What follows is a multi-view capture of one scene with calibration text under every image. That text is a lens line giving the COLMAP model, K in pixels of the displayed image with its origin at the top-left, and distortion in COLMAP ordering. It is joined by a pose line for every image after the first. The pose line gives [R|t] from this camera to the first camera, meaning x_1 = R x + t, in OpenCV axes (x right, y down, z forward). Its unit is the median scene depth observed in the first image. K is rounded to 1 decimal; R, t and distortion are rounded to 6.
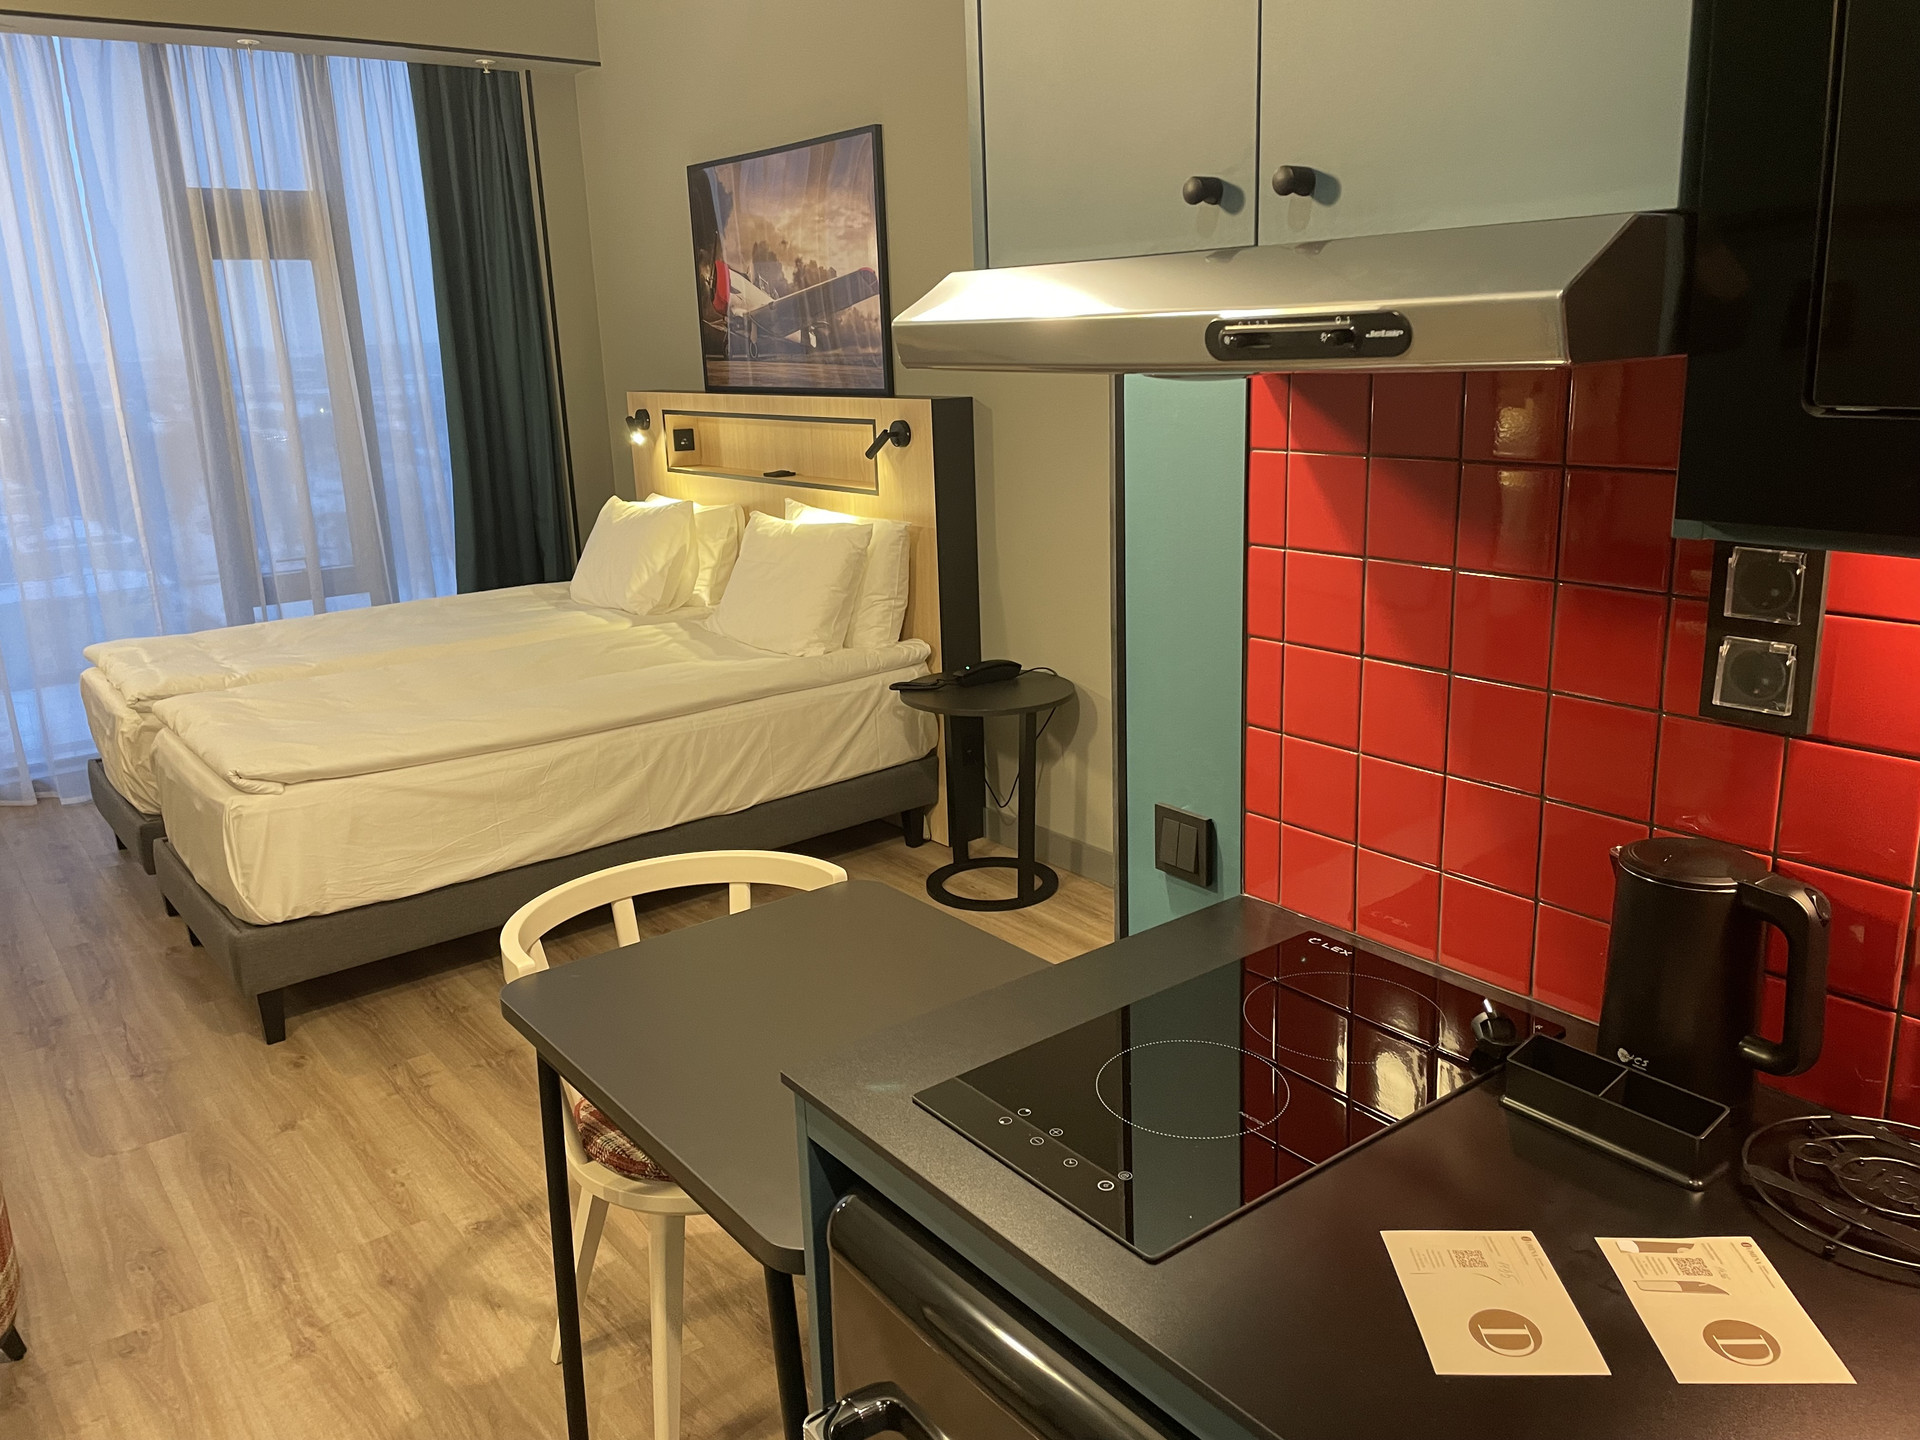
lens RADIAL K [[1454.9, 0, 961.2], [0, 1454.9, 693.1], [0, 0, 1]] dist [0.091199, -0.128813]
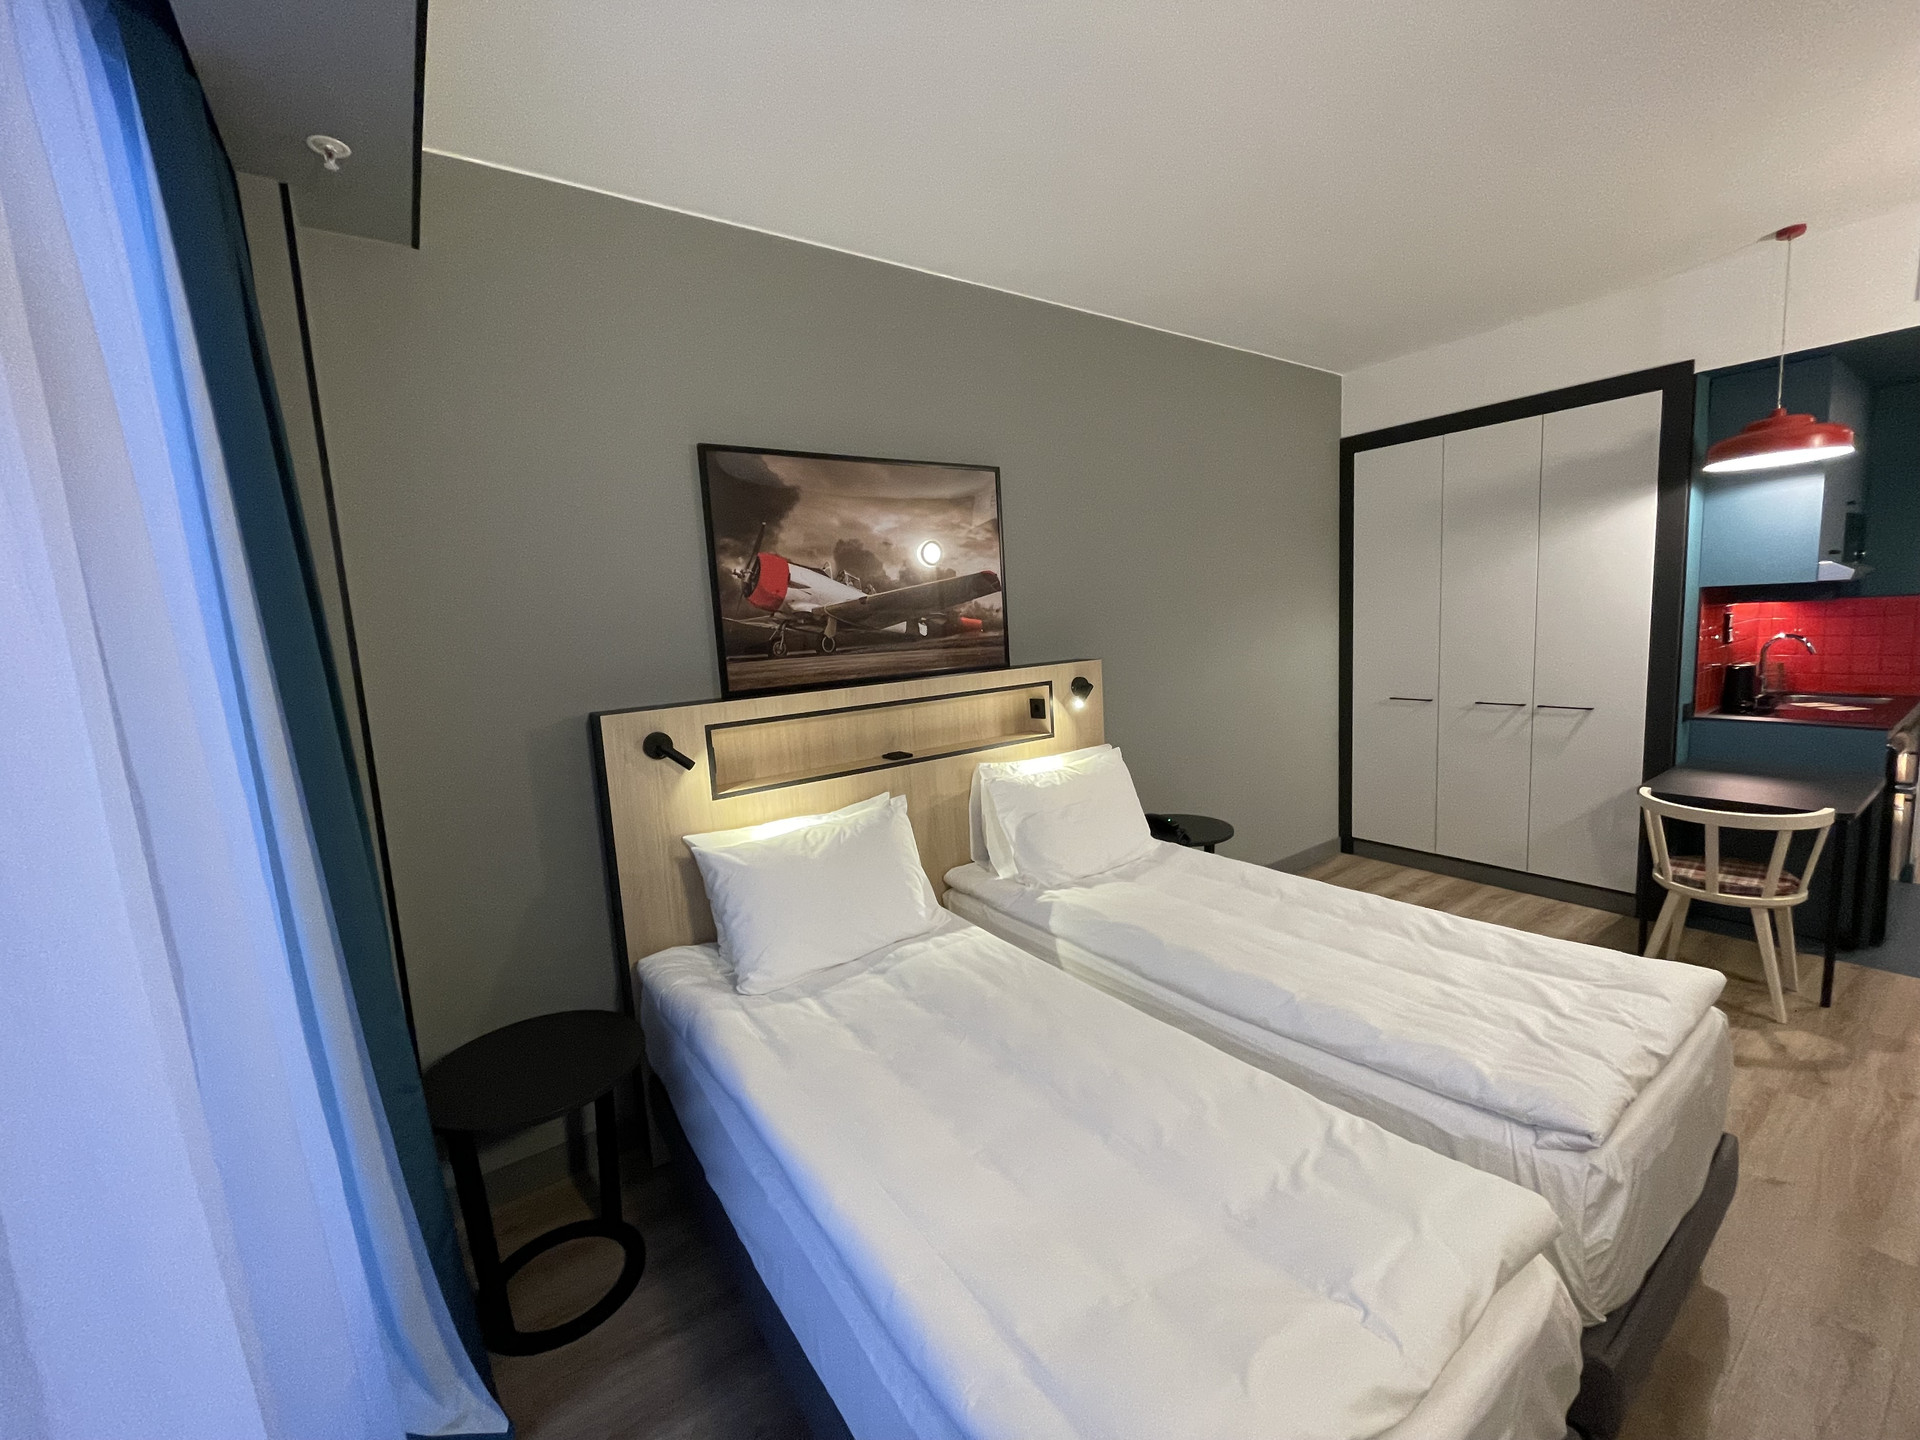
lens RADIAL K [[776.0, 0, 956.7], [0, 776.0, 713.5], [0, 0, 1]] dist [-0.002514, -0.000077]
pose [[0.047125, -0.093610, 0.994493, -0.716443], [0.295342, 0.952392, 0.075652, -0.222428], [-0.954229, 0.290151, 0.072529, 0.973084]]
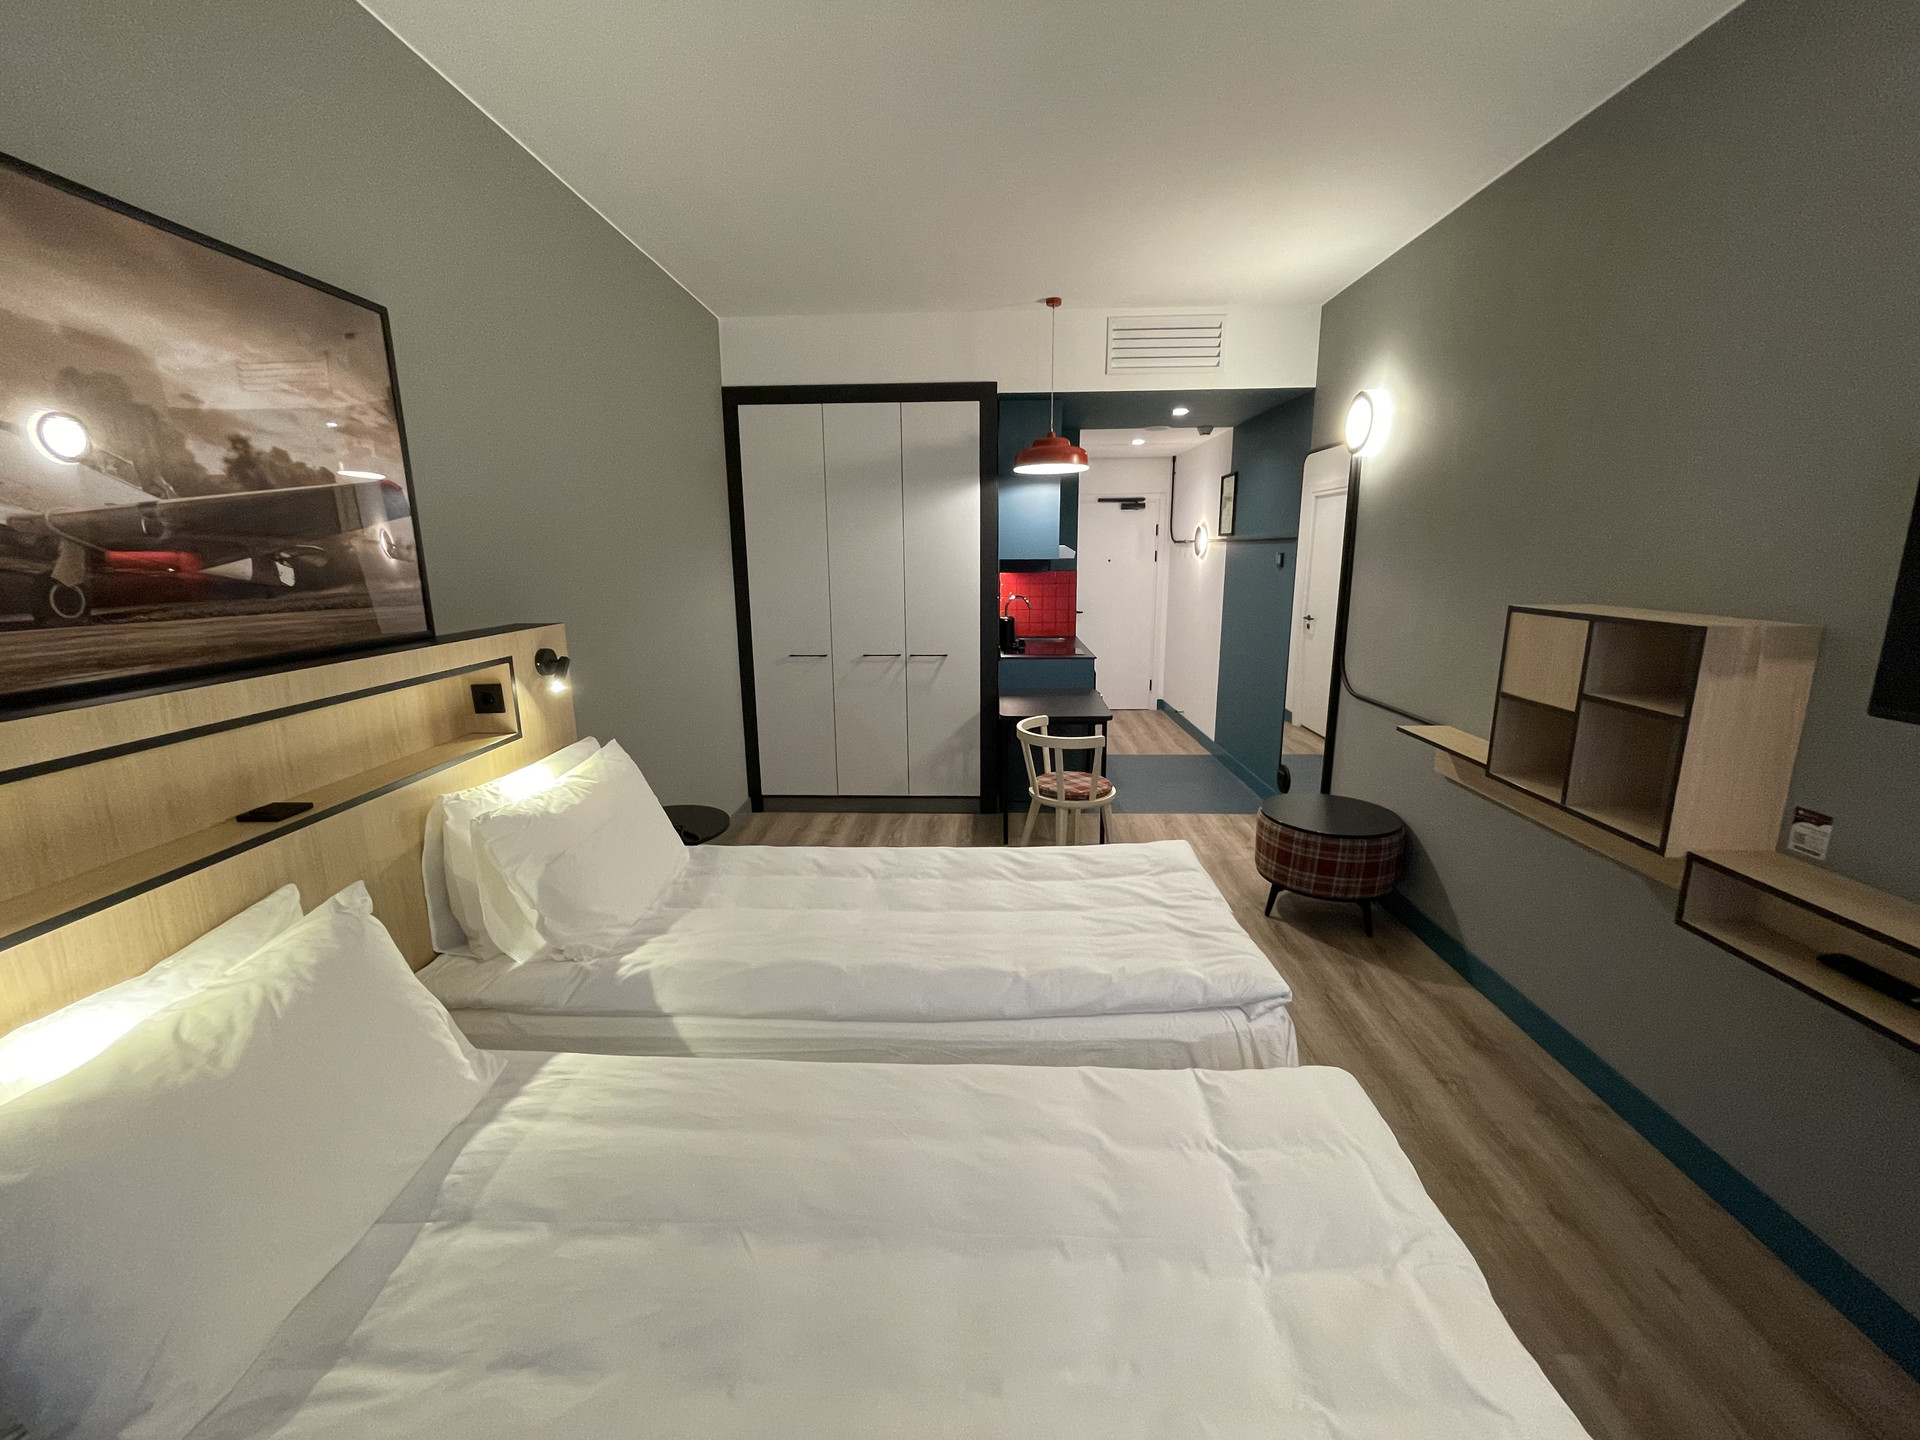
lens RADIAL K [[776.0, 0, 956.7], [0, 776.0, 713.5], [0, 0, 1]] dist [-0.002514, -0.000077]
pose [[-0.766034, -0.092560, 0.636101, -0.541568], [0.188488, 0.913734, 0.359949, -0.257911], [-0.614544, 0.395630, -0.682504, 1.097106]]
